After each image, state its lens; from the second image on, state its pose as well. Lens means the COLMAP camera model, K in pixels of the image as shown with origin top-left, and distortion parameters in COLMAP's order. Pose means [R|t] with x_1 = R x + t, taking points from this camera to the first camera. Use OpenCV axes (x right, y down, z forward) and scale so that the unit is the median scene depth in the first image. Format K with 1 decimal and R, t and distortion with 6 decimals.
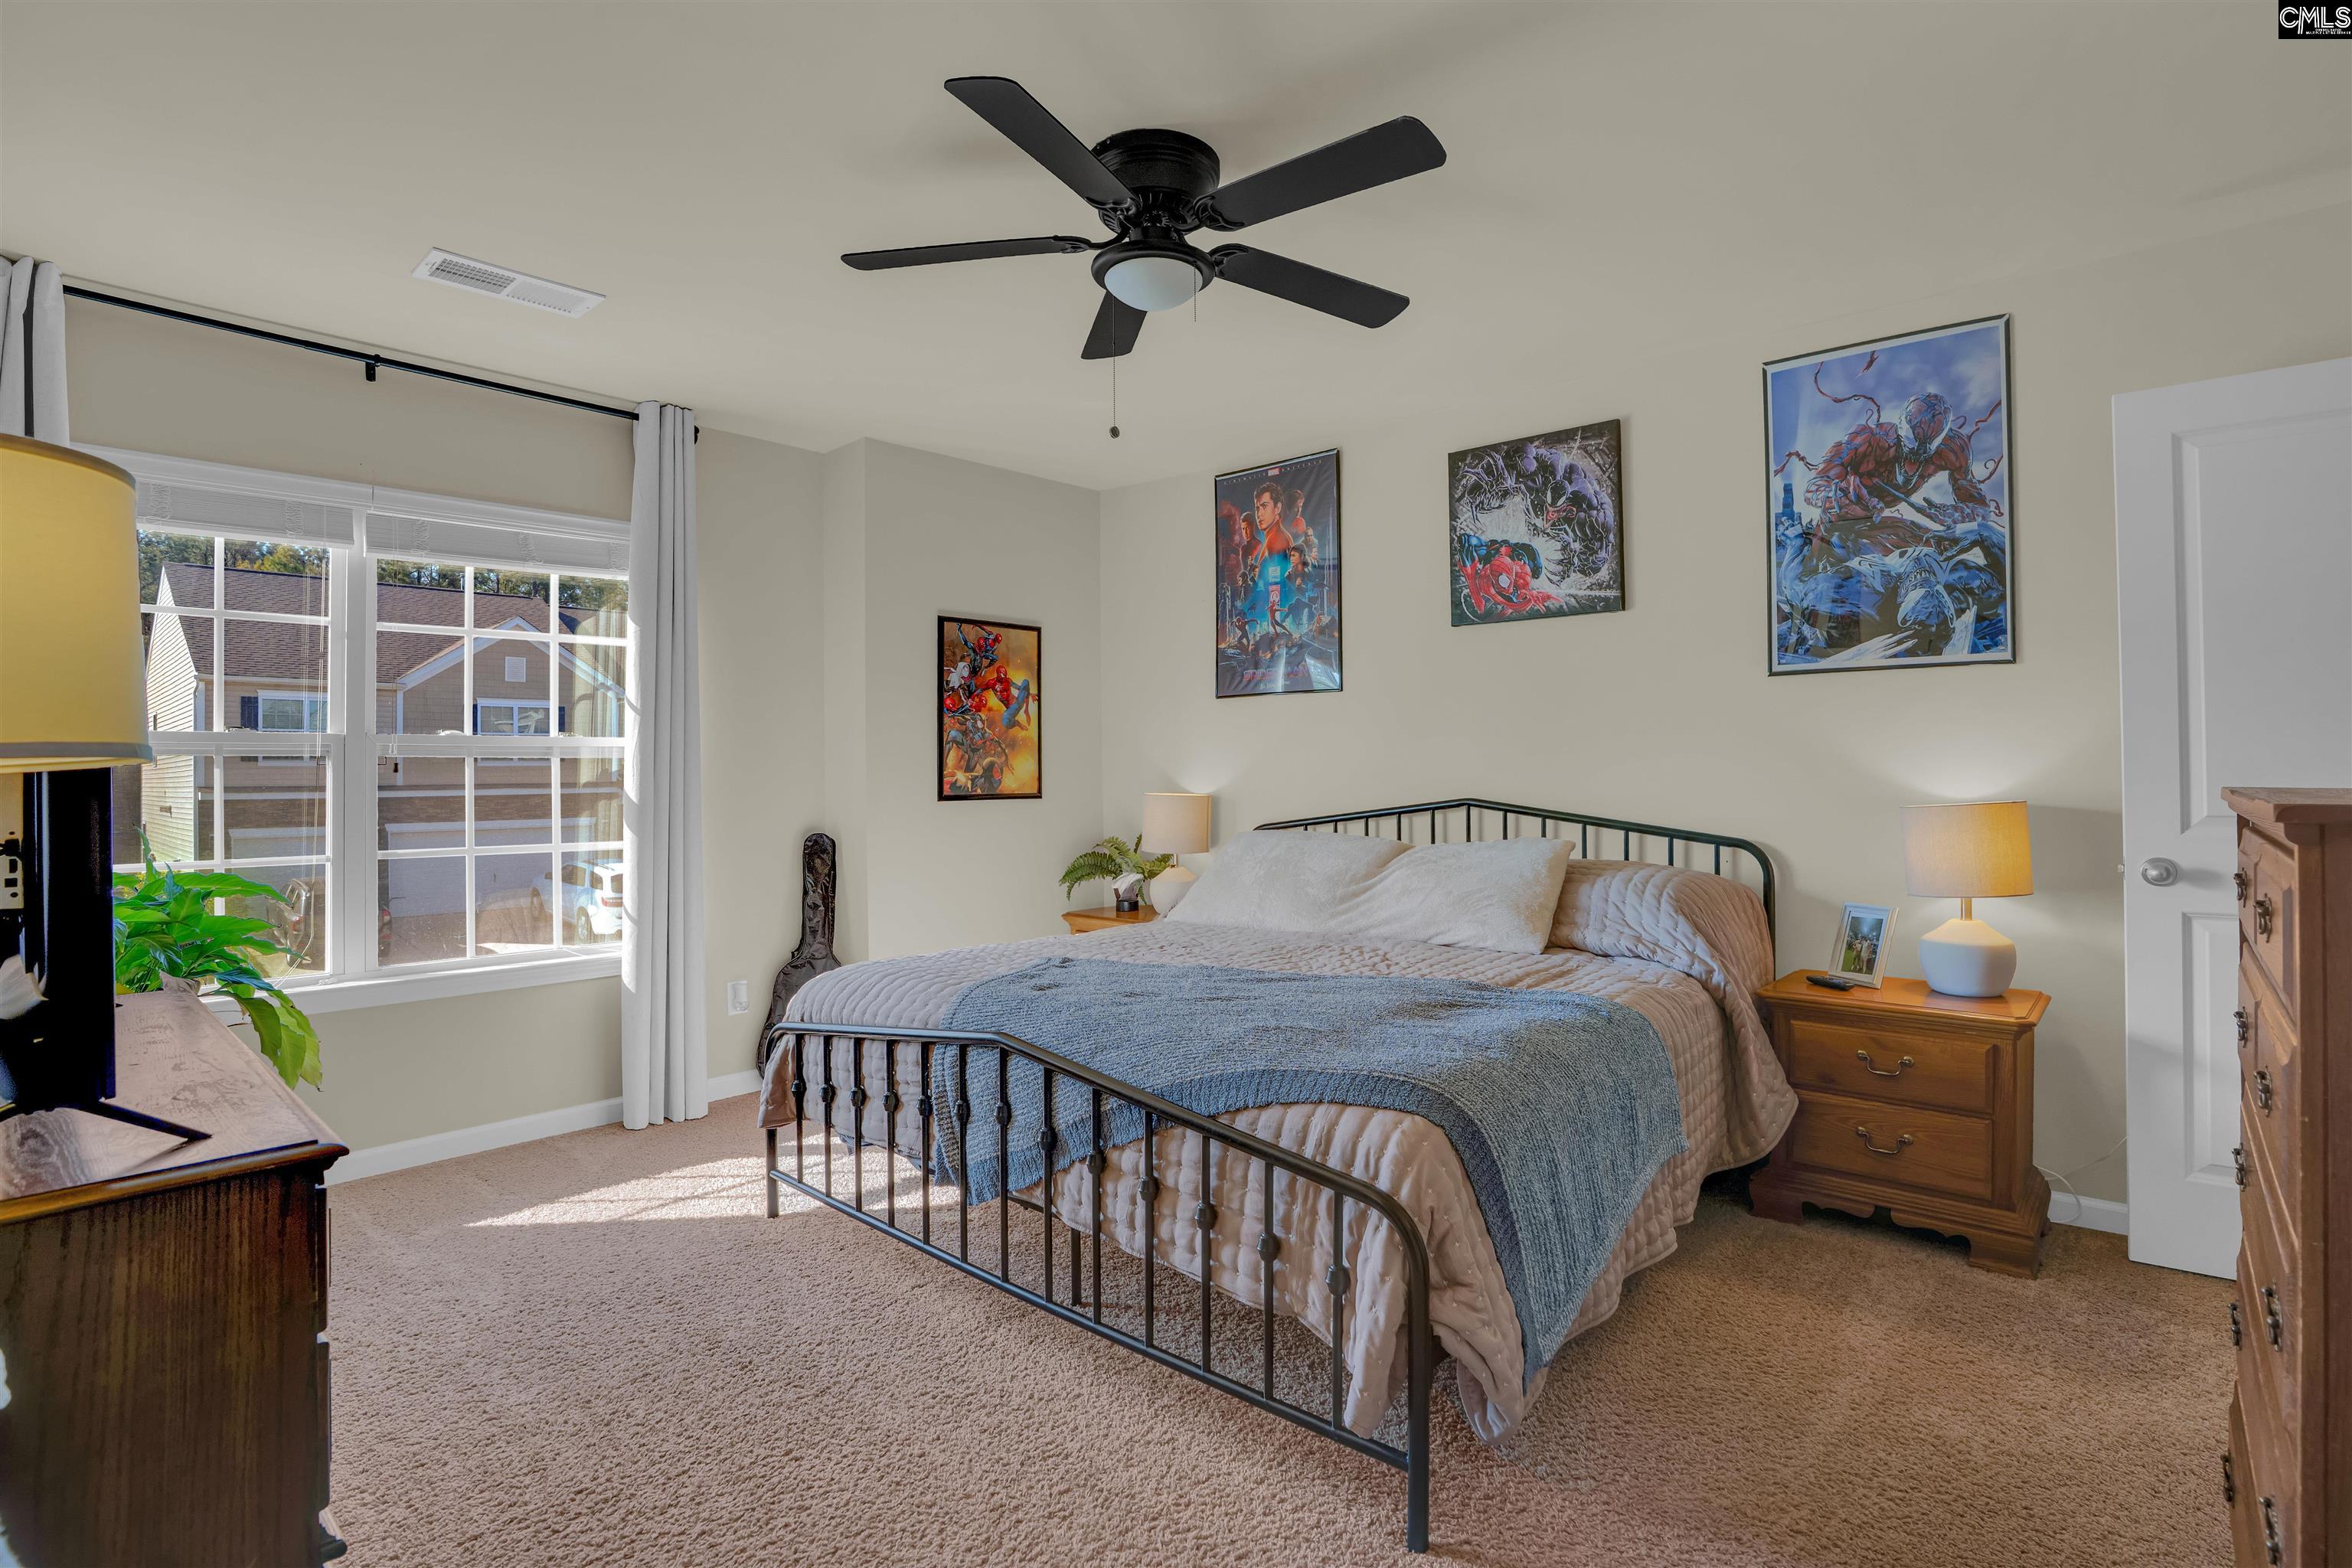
lens RADIAL K [[1112.5, 0, 1167.0], [0, 1112.5, 764.3], [0, 0, 1]] dist [-0.027853, 0.000520]
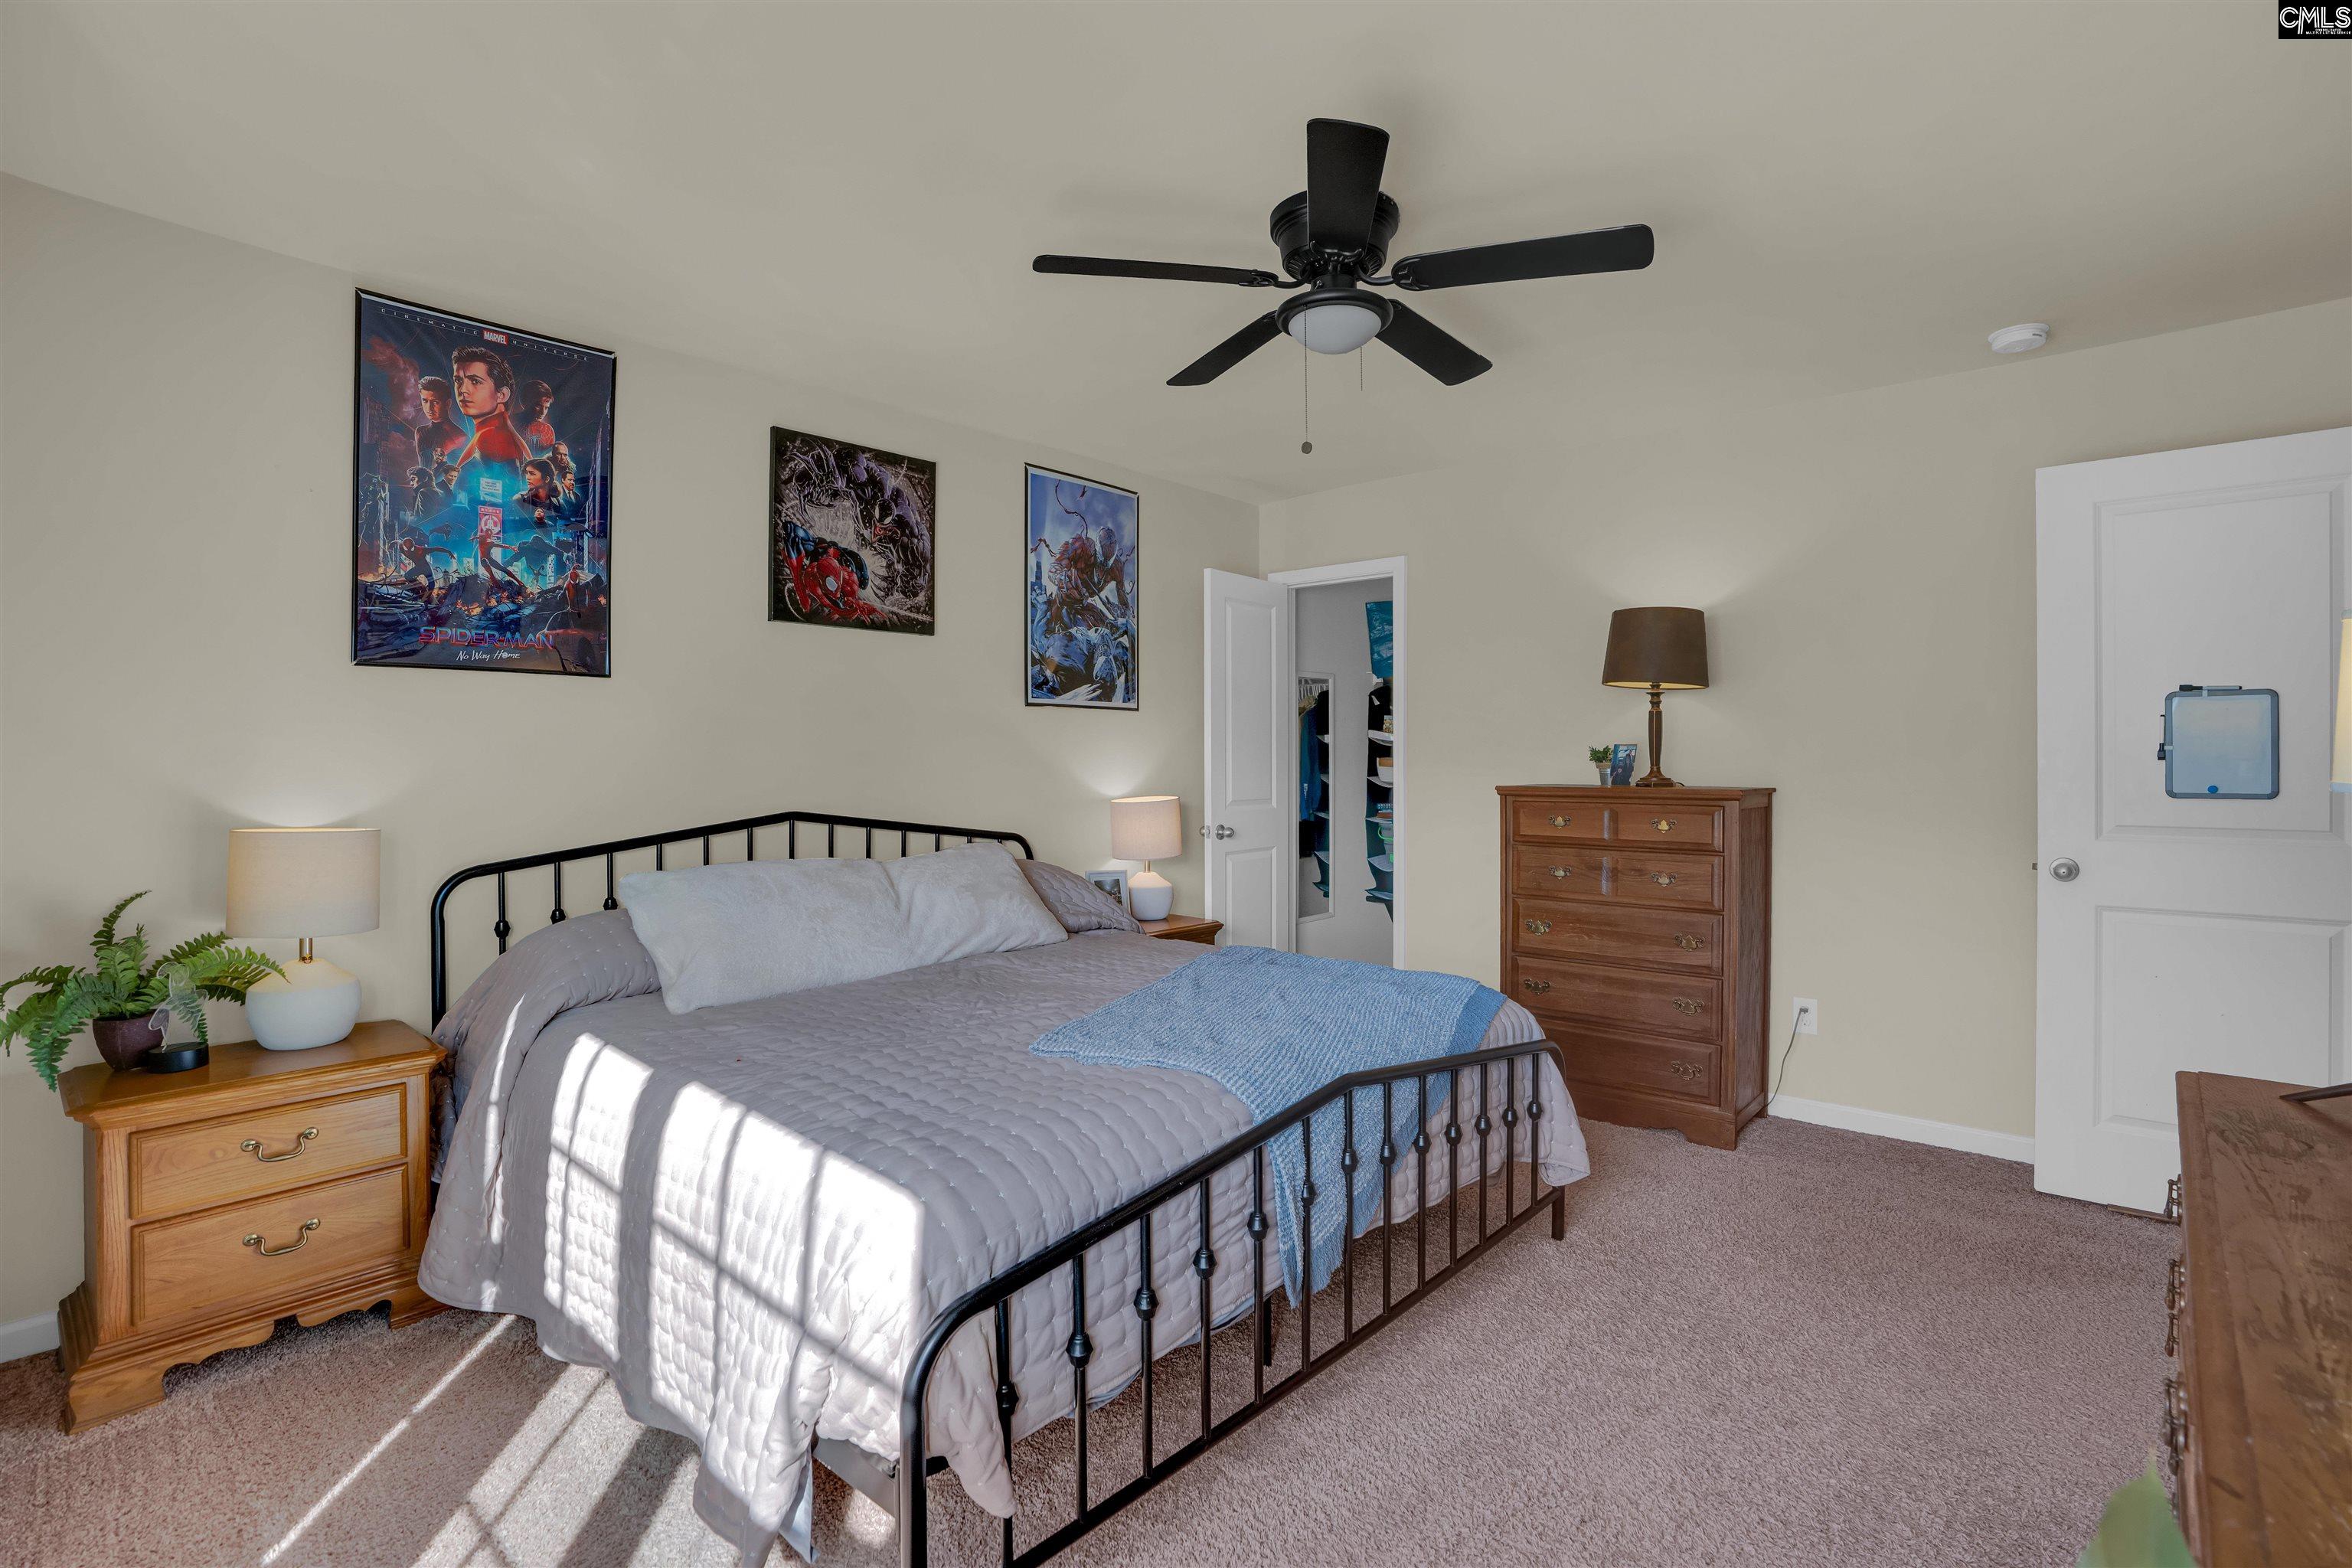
lens RADIAL K [[1112.5, 0, 1167.0], [0, 1112.5, 764.3], [0, 0, 1]] dist [-0.027853, 0.000520]
pose [[0.038584, 0.001532, 0.999254, -0.674208], [-0.005158, 0.999986, -0.001334, -0.009103], [-0.999242, -0.005102, 0.038592, 0.699858]]
